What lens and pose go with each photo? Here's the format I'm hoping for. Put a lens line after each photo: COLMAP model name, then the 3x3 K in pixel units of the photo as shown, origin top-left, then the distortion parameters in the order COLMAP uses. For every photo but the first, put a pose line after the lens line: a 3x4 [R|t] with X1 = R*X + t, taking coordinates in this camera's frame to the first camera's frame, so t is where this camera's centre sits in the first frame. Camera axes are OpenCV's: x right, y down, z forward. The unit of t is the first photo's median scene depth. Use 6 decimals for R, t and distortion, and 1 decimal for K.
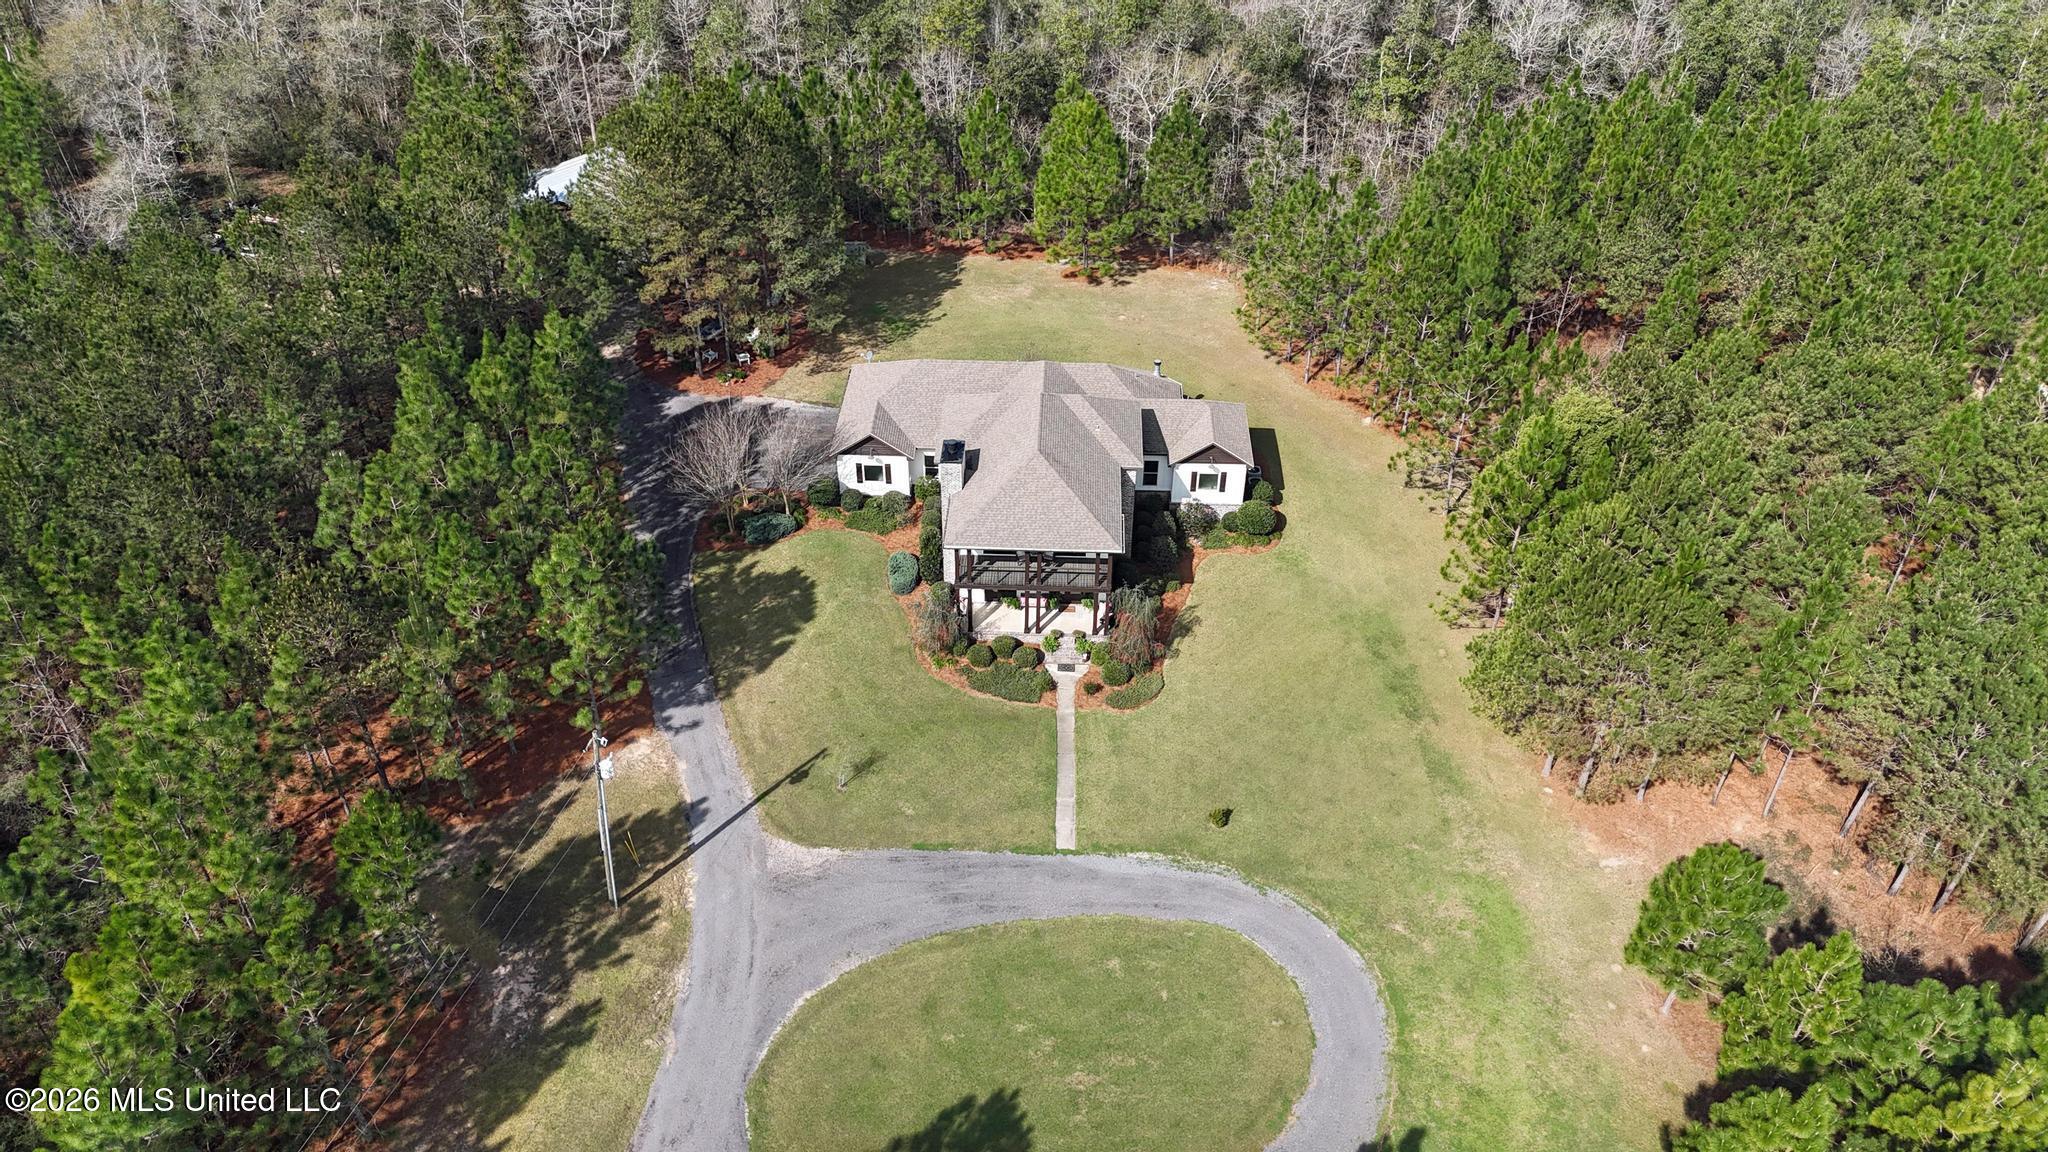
lens RADIAL K [[1484.6, 0, 1026.3], [0, 1484.6, 581.5], [0, 0, 1]] dist [0.030726, -0.025794]
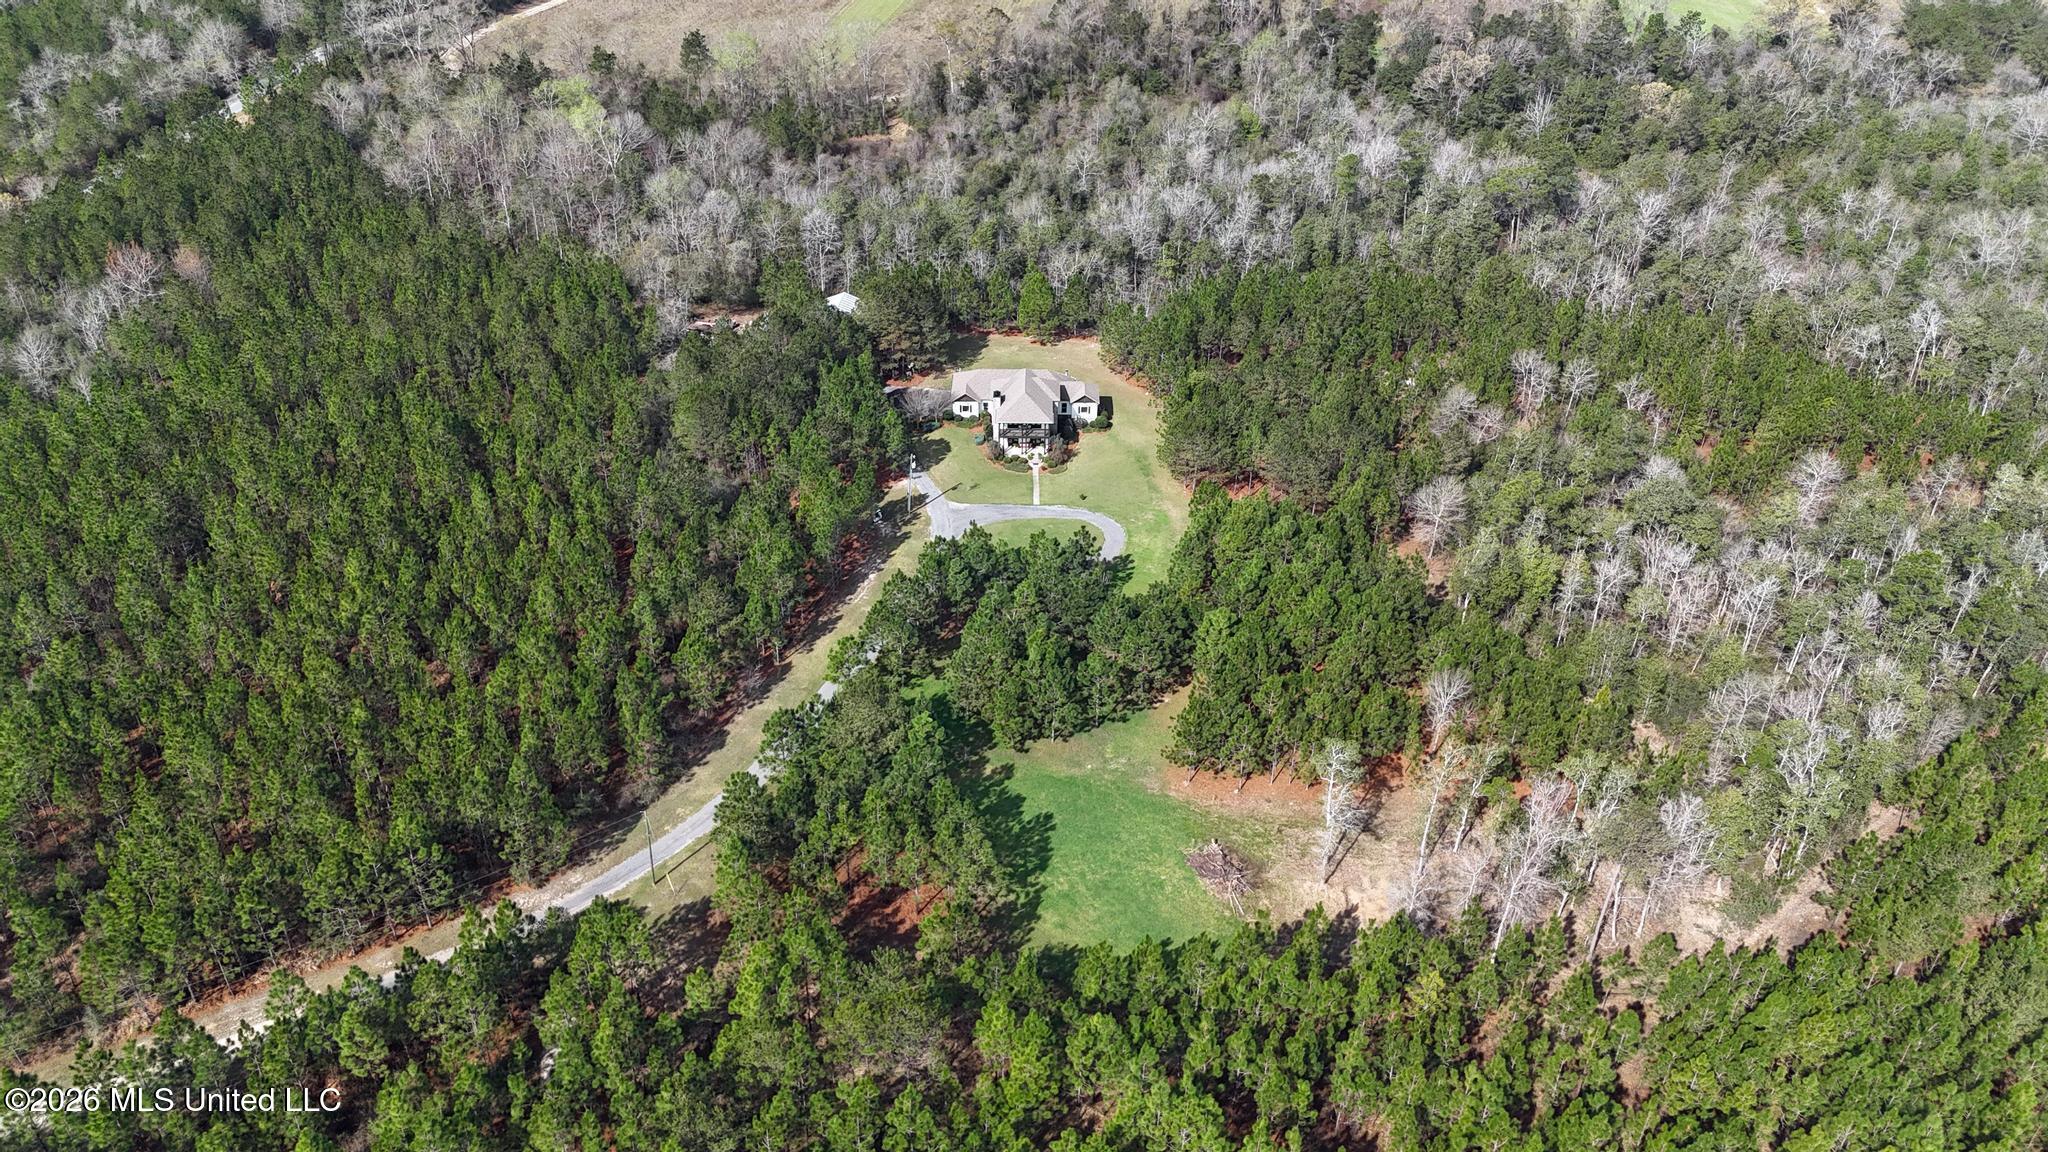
lens RADIAL K [[1484.6, 0, 1023.3], [0, 1484.6, 573.2], [0, 0, 1]] dist [0.030726, -0.025794]
pose [[0.999547, -0.013246, 0.027018, -0.071825], [0.015147, 0.997333, -0.071400, 0.428508], [-0.026000, 0.071777, 0.997082, -1.739204]]
